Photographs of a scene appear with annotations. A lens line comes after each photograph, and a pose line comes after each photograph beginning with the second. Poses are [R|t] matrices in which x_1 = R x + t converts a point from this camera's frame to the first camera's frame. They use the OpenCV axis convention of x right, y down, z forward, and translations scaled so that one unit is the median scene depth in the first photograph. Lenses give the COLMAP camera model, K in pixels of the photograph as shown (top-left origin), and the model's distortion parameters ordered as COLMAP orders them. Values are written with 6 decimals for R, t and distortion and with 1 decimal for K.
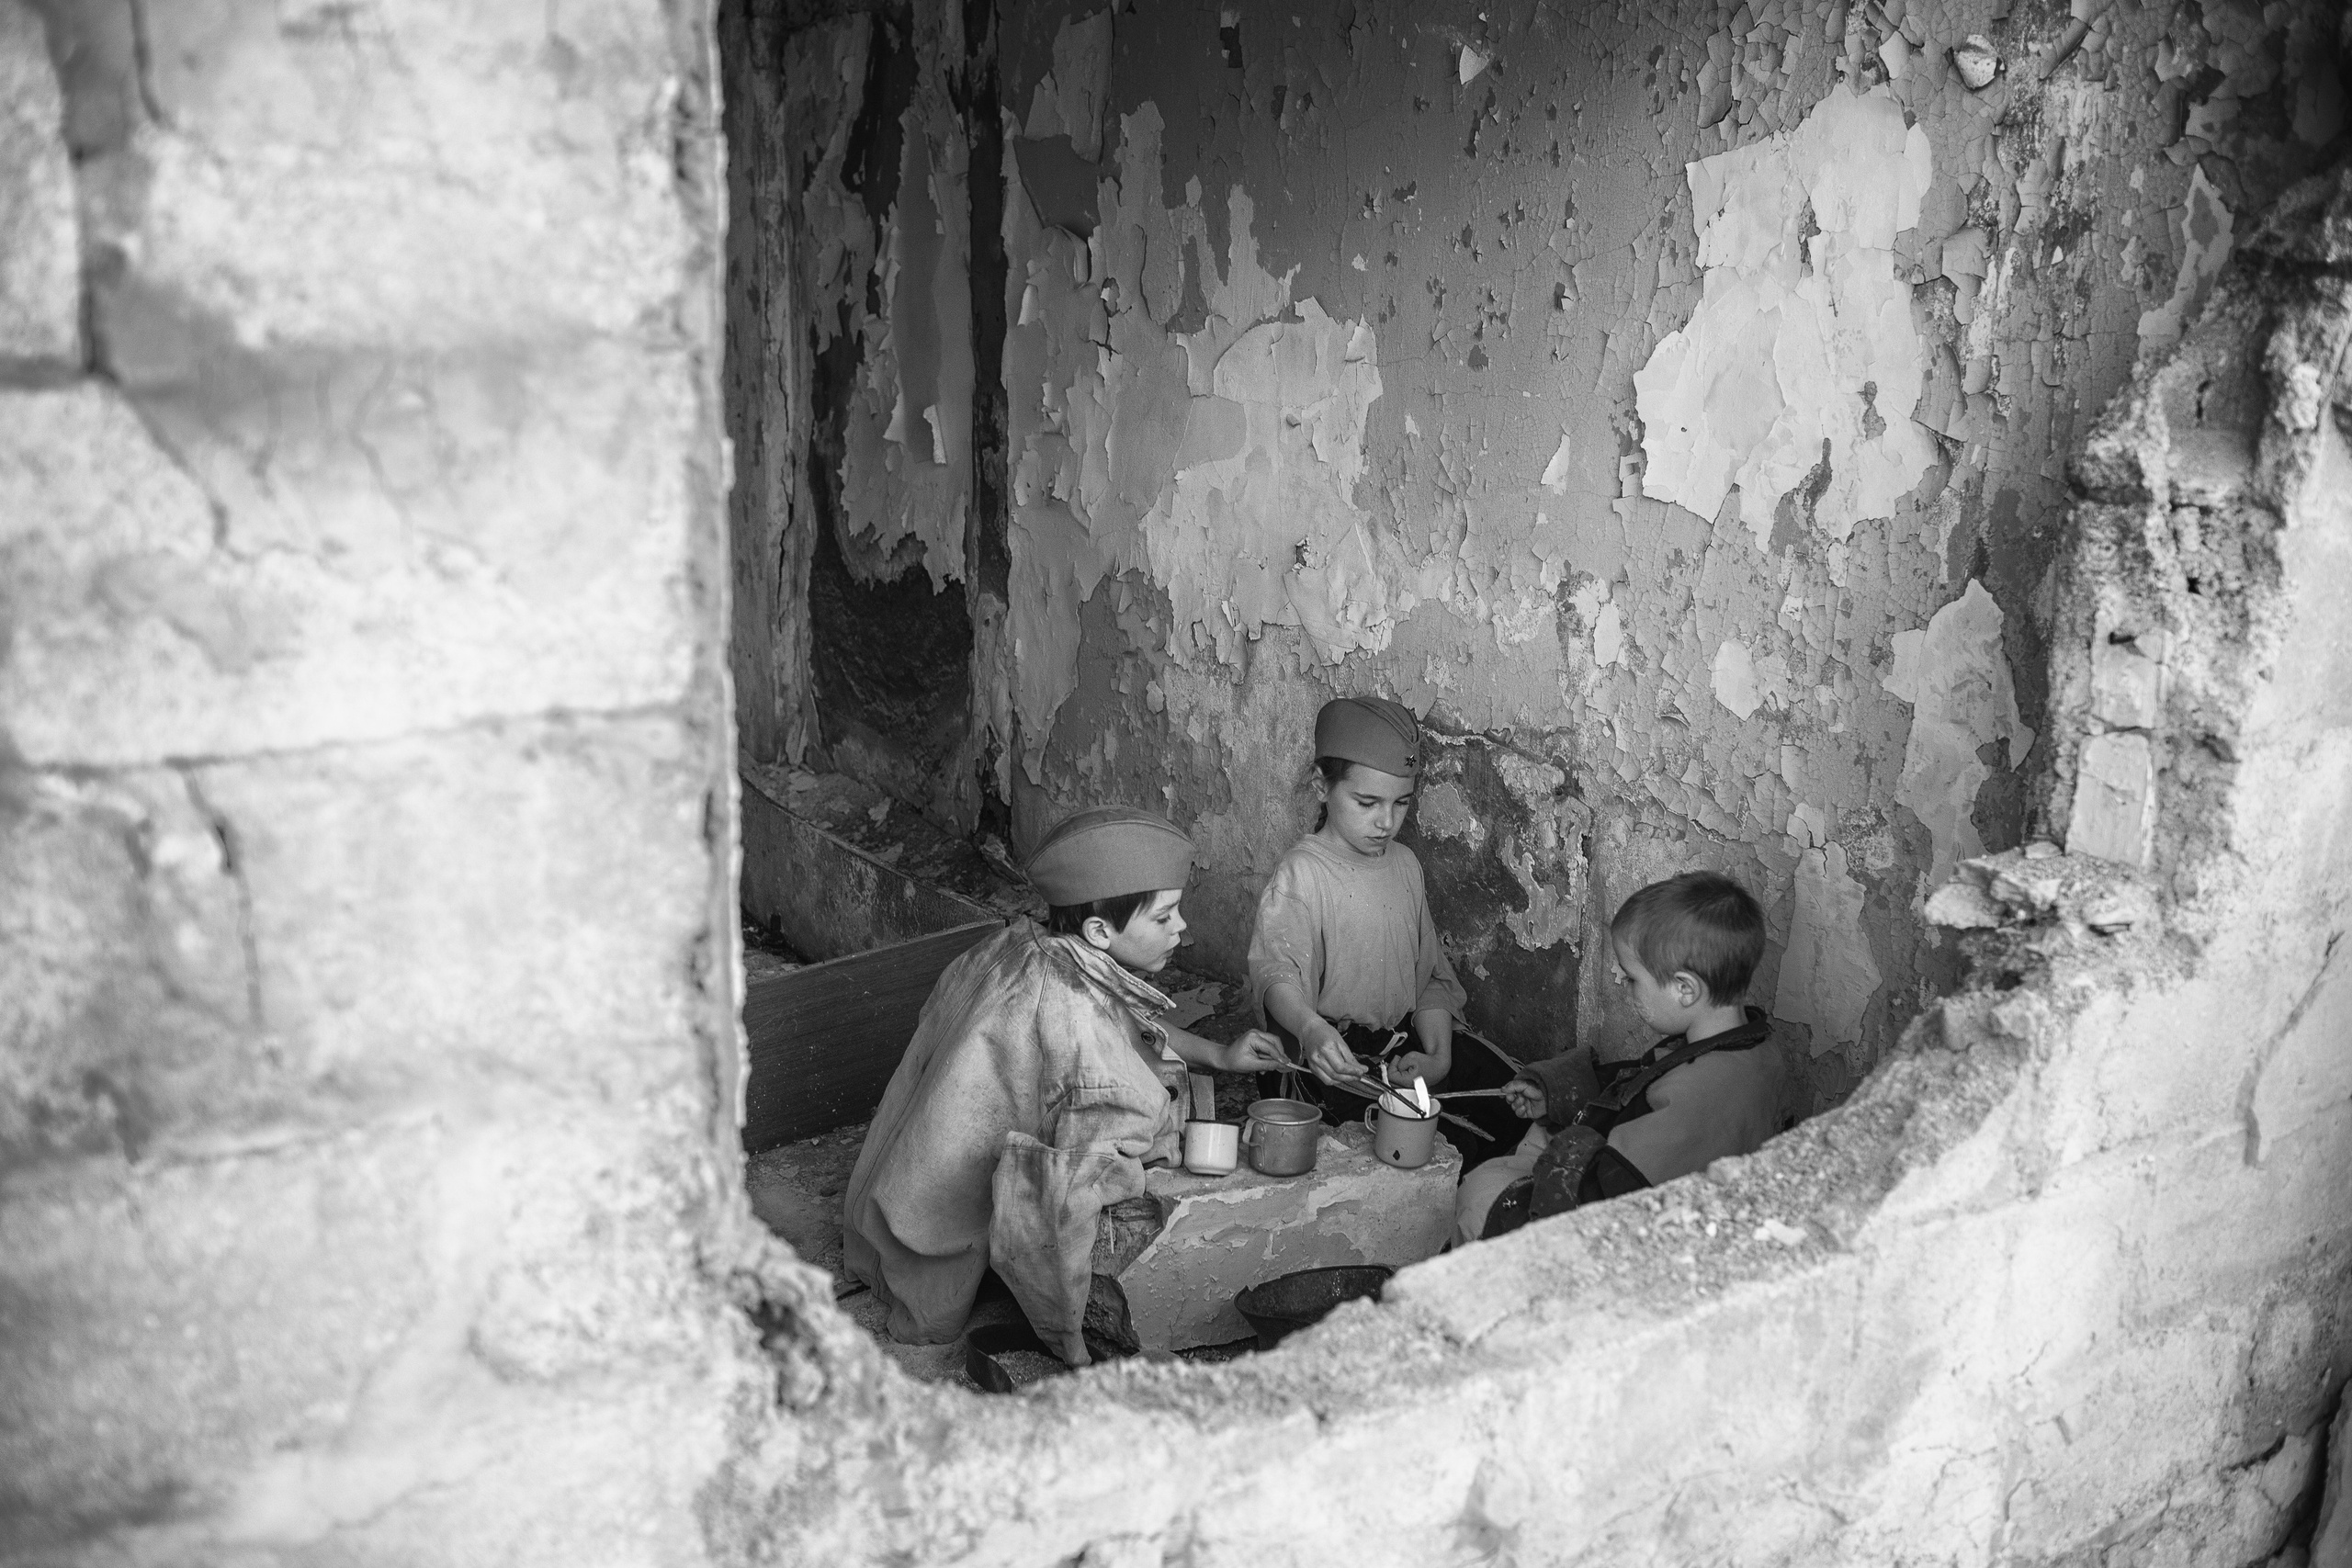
lens RADIAL K [[2262.4, 0, 1187.6], [0, 2262.4, 774.4], [0, 0, 1]] dist [-0.109785, 0.135273]
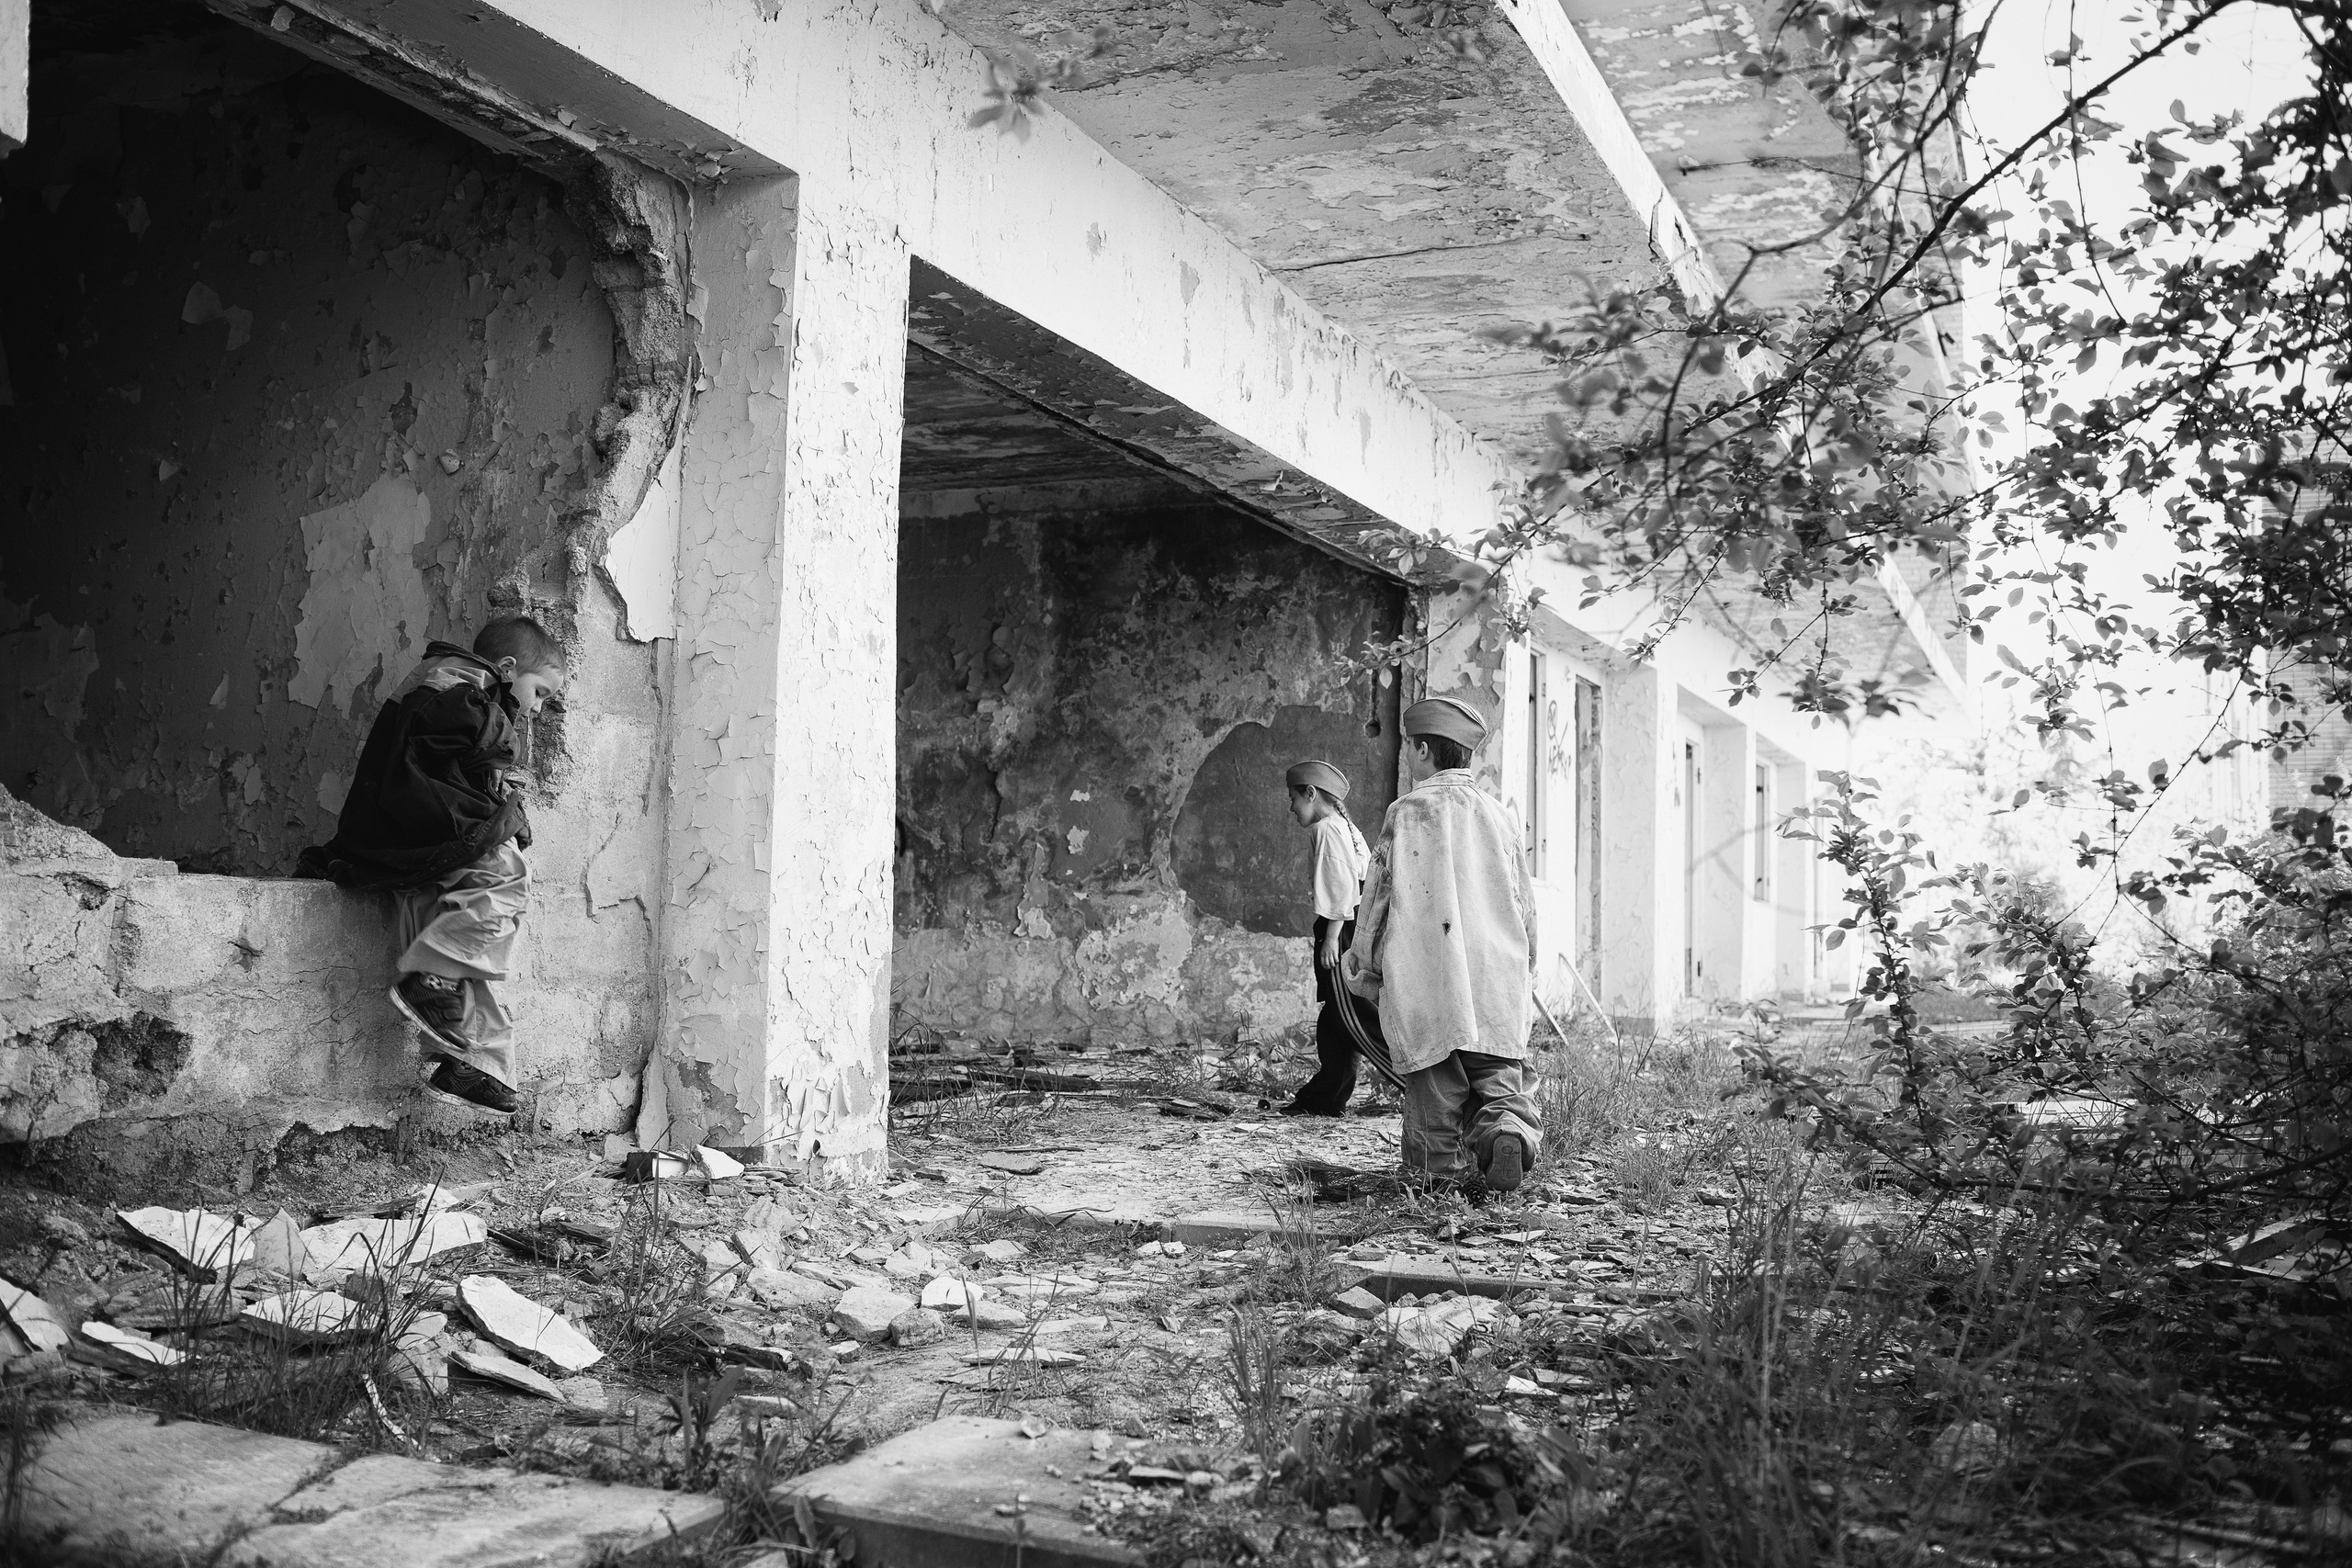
lens RADIAL K [[2262.4, 0, 1187.6], [0, 2262.4, 774.4], [0, 0, 1]] dist [-0.109785, 0.135273]
pose [[0.812137, 0.049443, 0.581367, -0.227765], [0.127005, 0.957531, -0.258853, 0.470251], [-0.569476, 0.284061, 0.771367, -0.734651]]
